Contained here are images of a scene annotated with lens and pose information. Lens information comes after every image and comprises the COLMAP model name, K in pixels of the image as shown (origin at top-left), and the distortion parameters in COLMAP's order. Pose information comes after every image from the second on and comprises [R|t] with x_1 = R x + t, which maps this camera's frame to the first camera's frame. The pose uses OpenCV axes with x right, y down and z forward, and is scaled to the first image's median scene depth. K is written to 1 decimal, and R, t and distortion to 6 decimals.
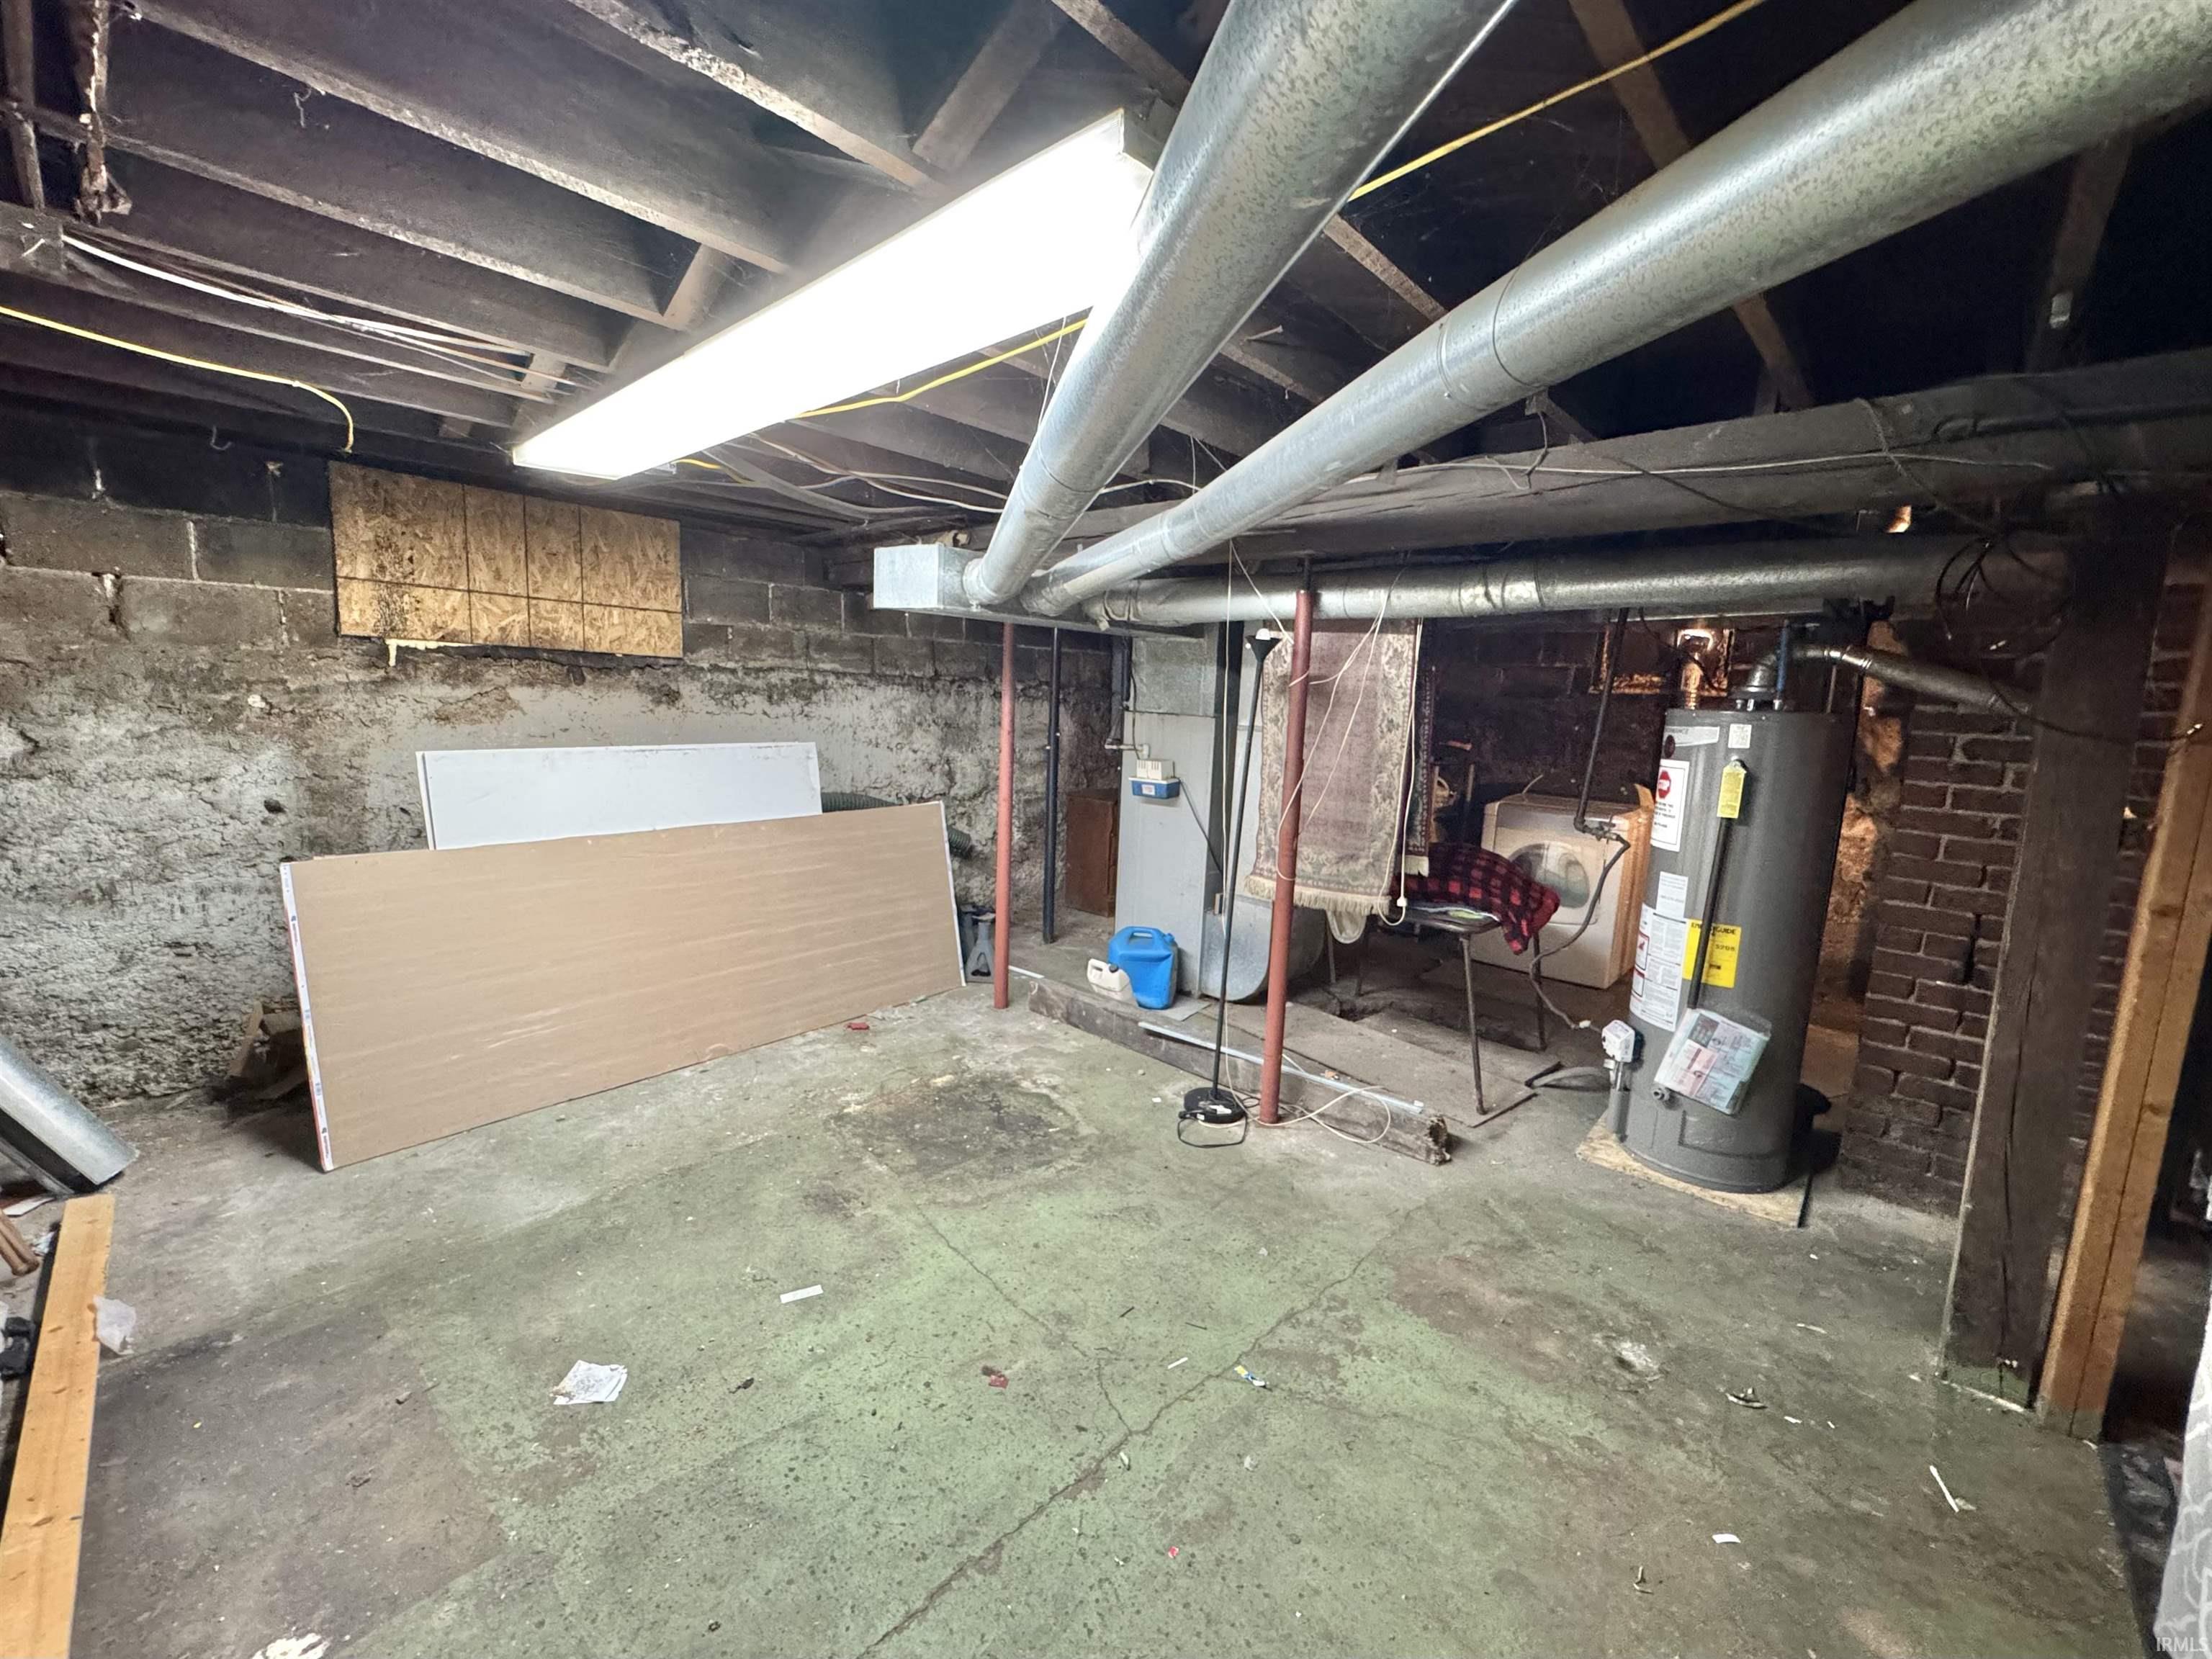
lens RADIAL K [[885.4, 0, 1118.1], [0, 885.4, 821.3], [0, 0, 1]] dist [-0.001870, -0.000013]
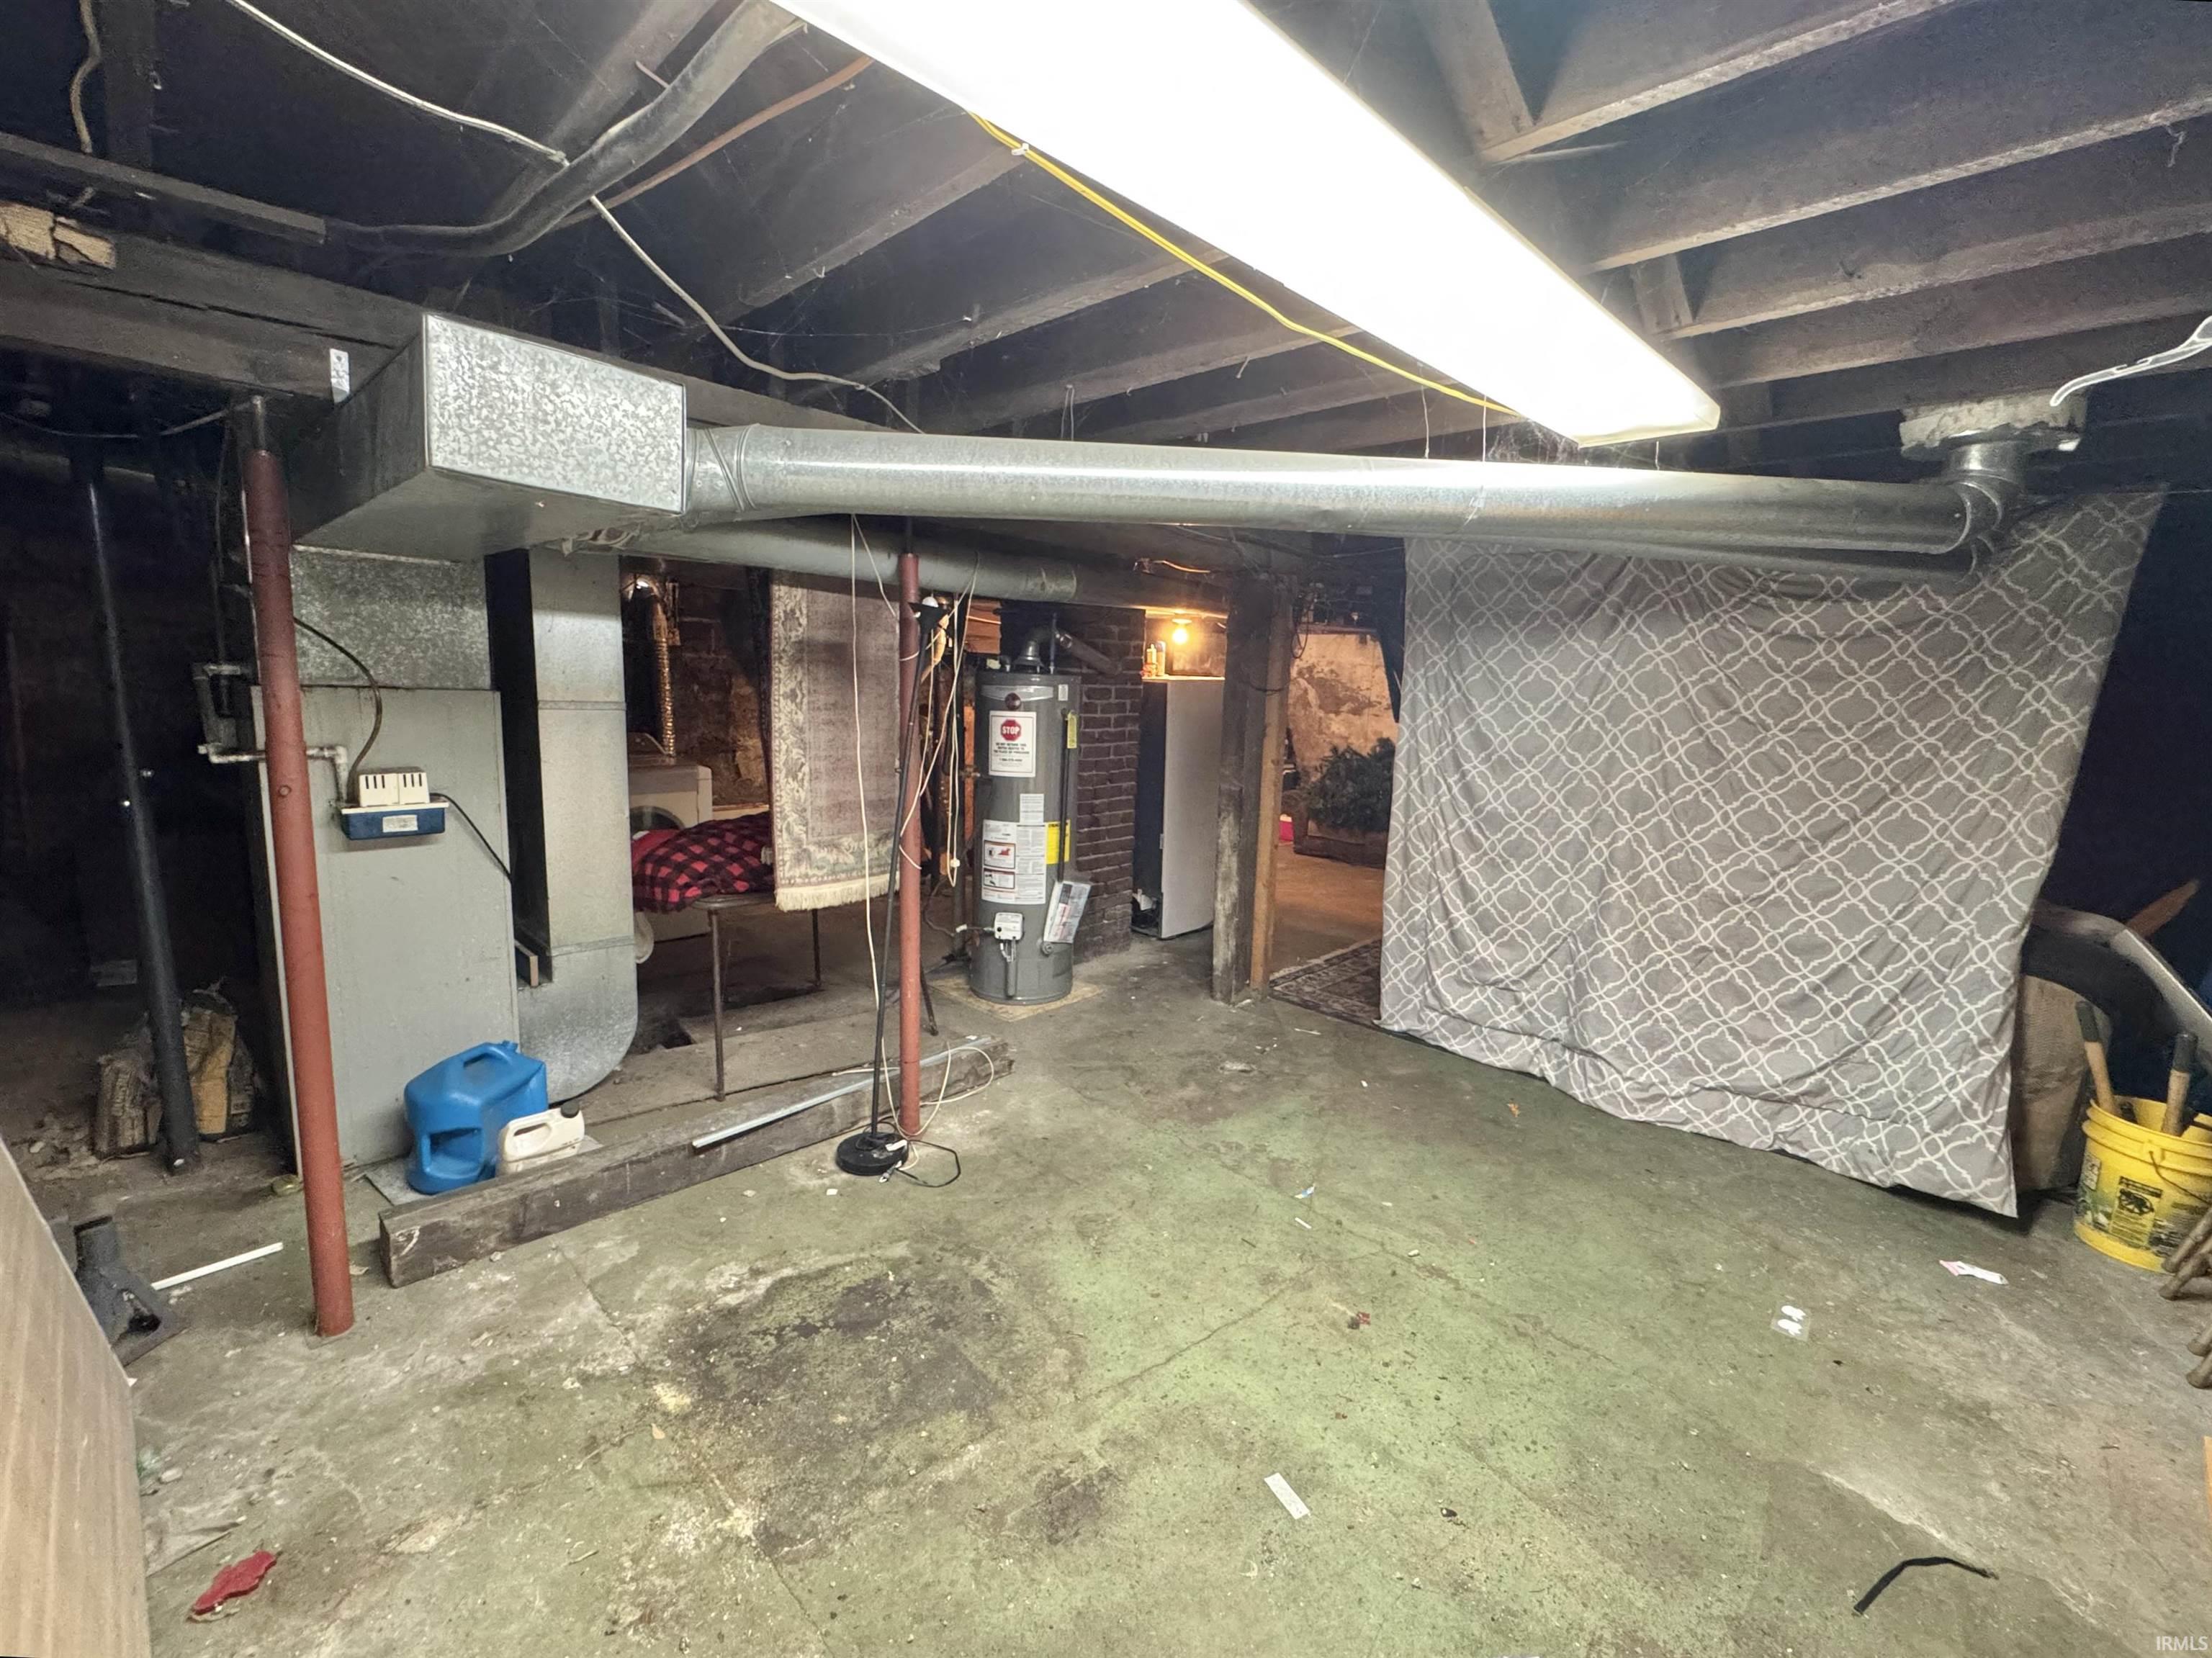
lens RADIAL K [[885.3, 0, 1118.1], [0, 885.3, 820.8], [0, 0, 1]] dist [-0.001870, -0.000013]
pose [[0.080613, -0.191723, 0.978133, -0.685083], [0.106381, 0.977376, 0.182807, -0.130493], [-0.991052, 0.089318, 0.099185, 0.692157]]
